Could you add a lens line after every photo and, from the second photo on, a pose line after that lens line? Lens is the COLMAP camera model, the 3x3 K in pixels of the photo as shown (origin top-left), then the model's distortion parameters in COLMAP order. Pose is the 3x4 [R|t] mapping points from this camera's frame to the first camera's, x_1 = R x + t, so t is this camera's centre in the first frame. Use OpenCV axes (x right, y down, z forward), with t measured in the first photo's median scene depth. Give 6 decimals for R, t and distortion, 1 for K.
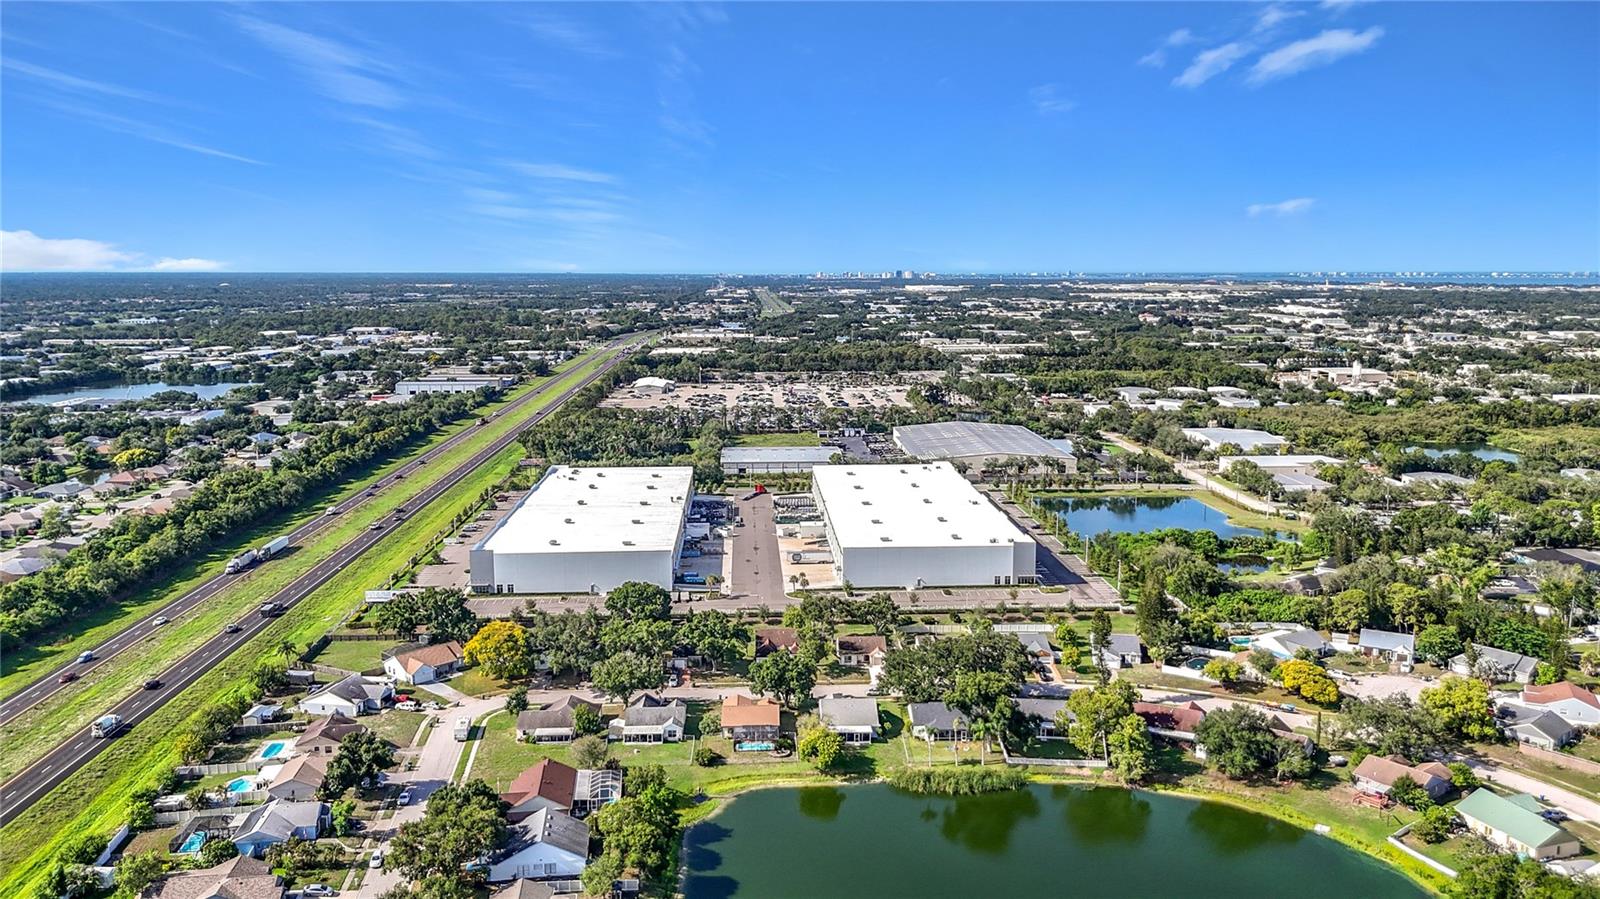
lens RADIAL K [[1187.1, 0, 800.0], [0, 1187.1, 449.5], [0, 0, 1]] dist [0.168786, -0.398013]
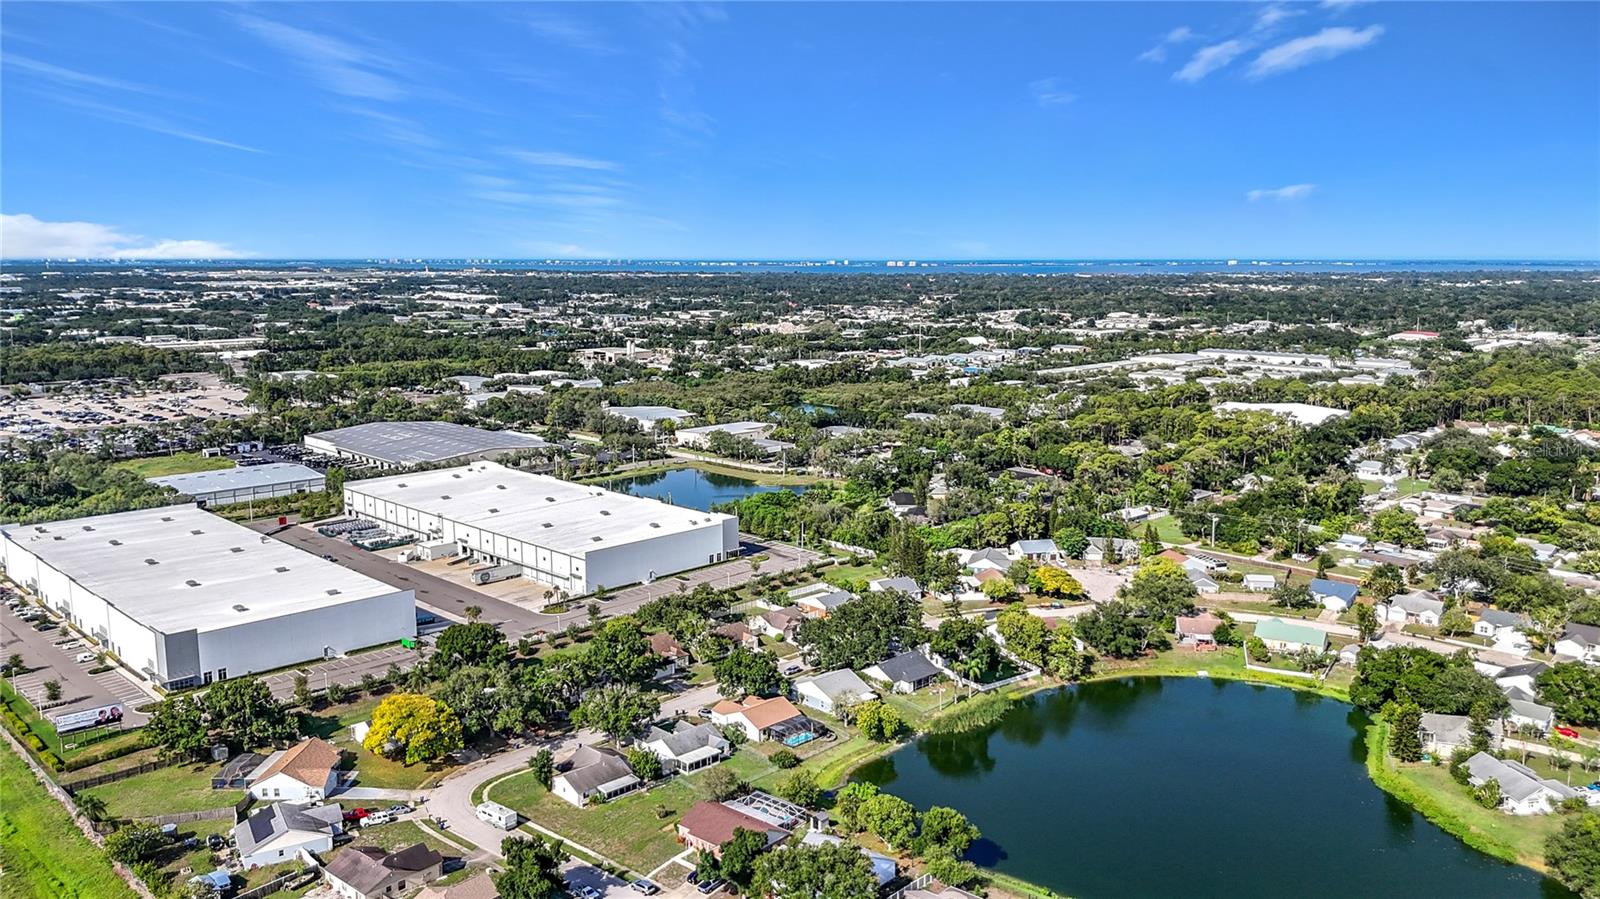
lens RADIAL K [[1209.1, 0, 806.1], [0, 1209.1, 447.0], [0, 0, 1]] dist [0.054512, -0.102293]
pose [[0.739836, -0.105081, 0.664531, -0.501949], [0.100475, 0.993908, 0.045303, -0.028904], [-0.665243, 0.033252, 0.745886, 0.173125]]
